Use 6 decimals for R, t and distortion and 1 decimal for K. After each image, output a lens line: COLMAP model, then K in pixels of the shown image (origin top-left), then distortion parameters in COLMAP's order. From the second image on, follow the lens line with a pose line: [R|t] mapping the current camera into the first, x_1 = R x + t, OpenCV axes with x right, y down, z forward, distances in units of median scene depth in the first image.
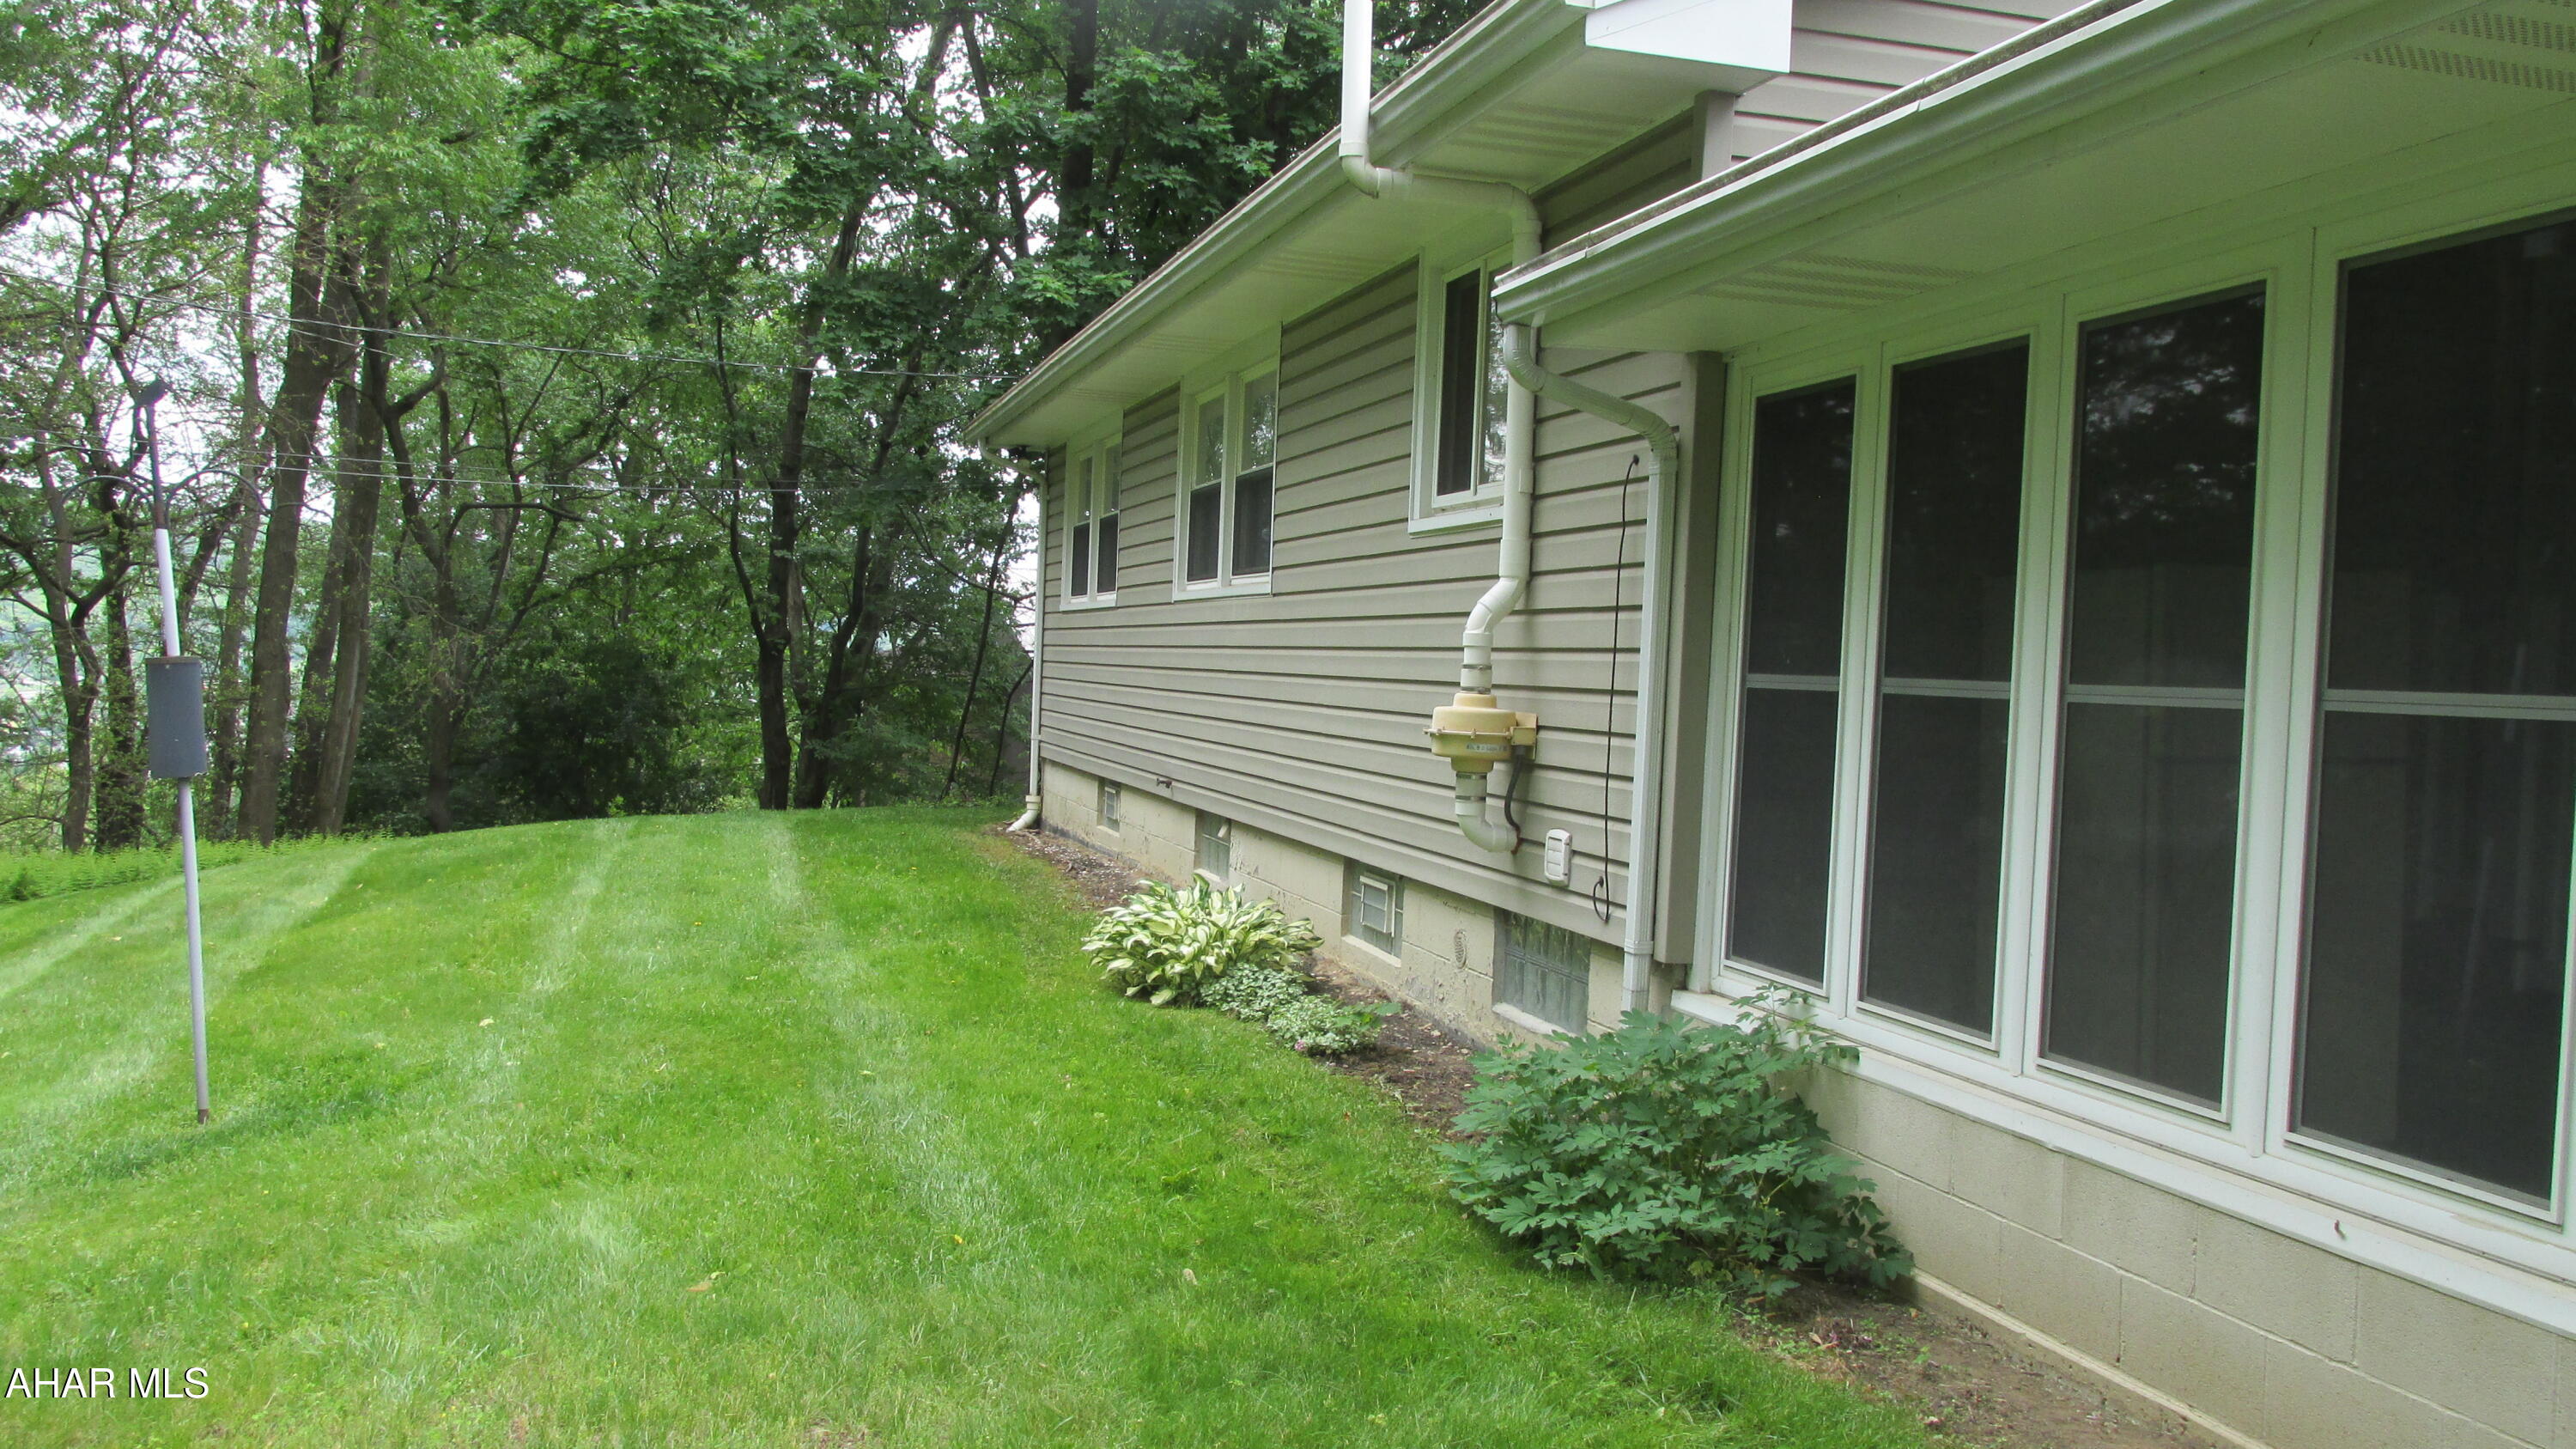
lens RADIAL K [[2130.3, 0, 1280.8], [0, 2130.3, 718.7], [0, 0, 1]] dist [-0.029649, 0.004835]
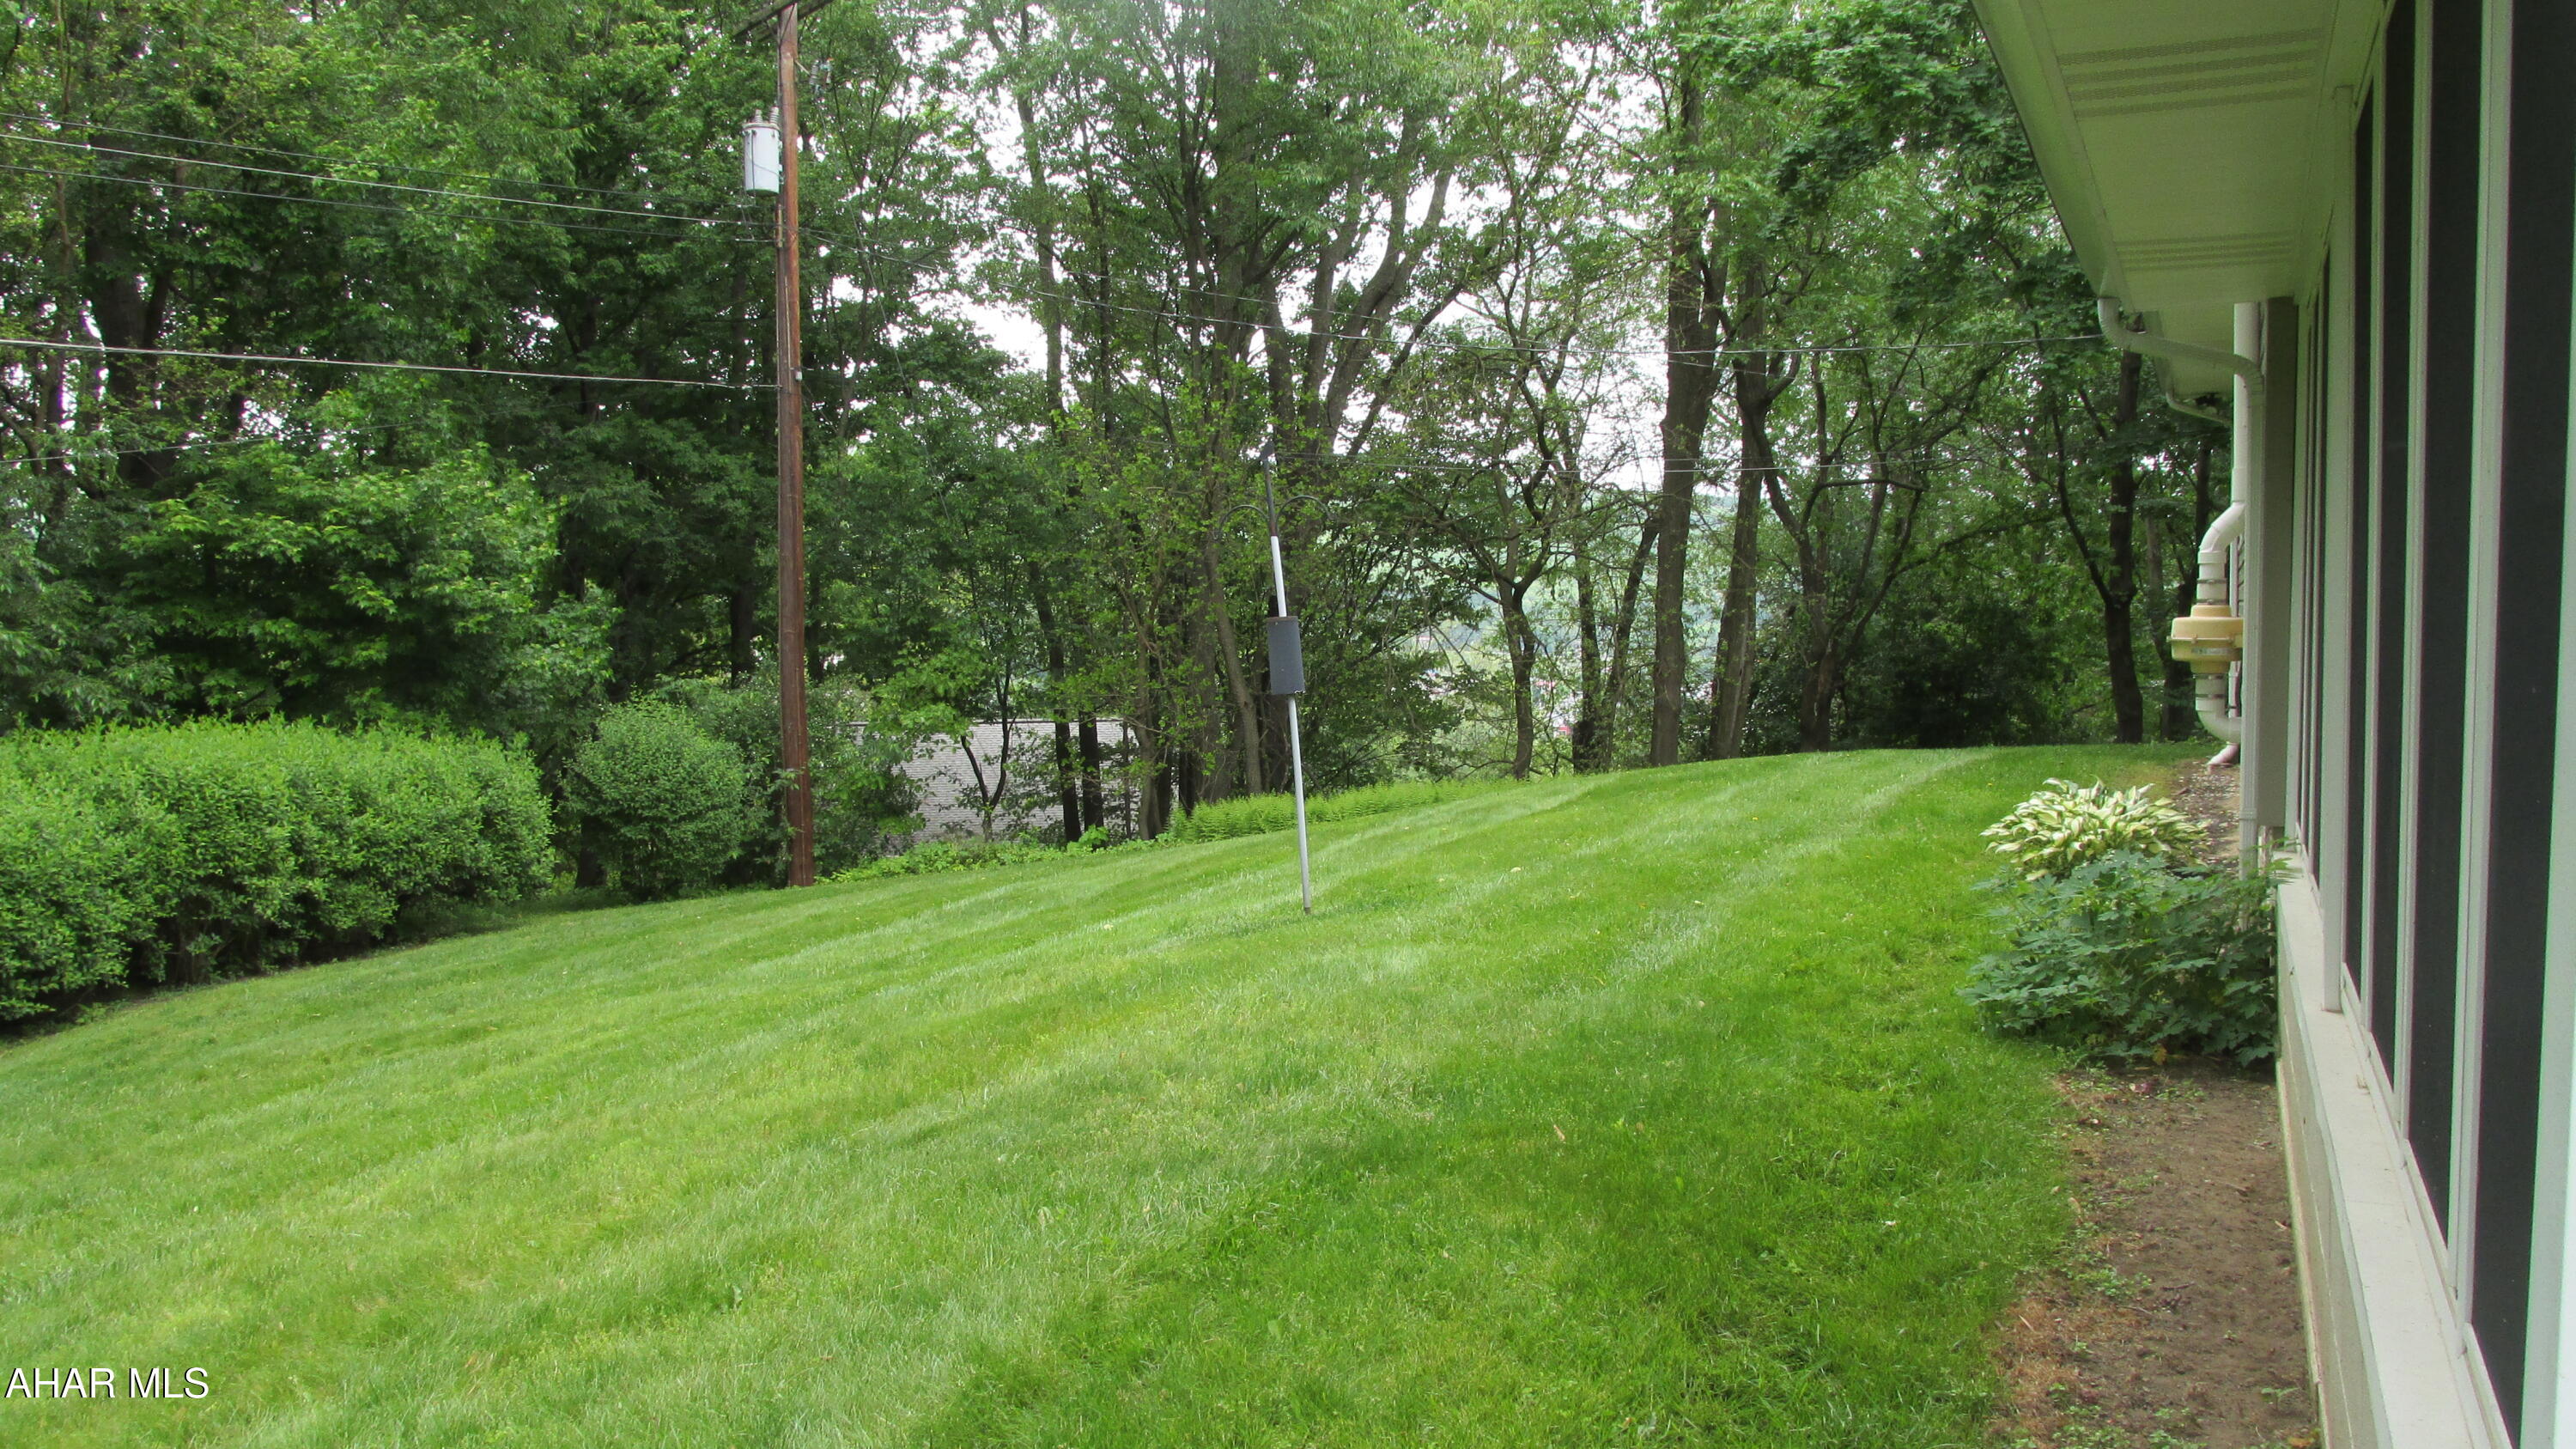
lens RADIAL K [[2130.3, 0, 1290.1], [0, 2130.3, 738.4], [0, 0, 1]] dist [-0.029649, 0.004835]
pose [[0.775733, -0.003469, -0.631052, 0.093546], [0.019643, 0.999633, 0.018652, 0.006007], [0.630756, -0.026865, 0.775516, -0.046396]]
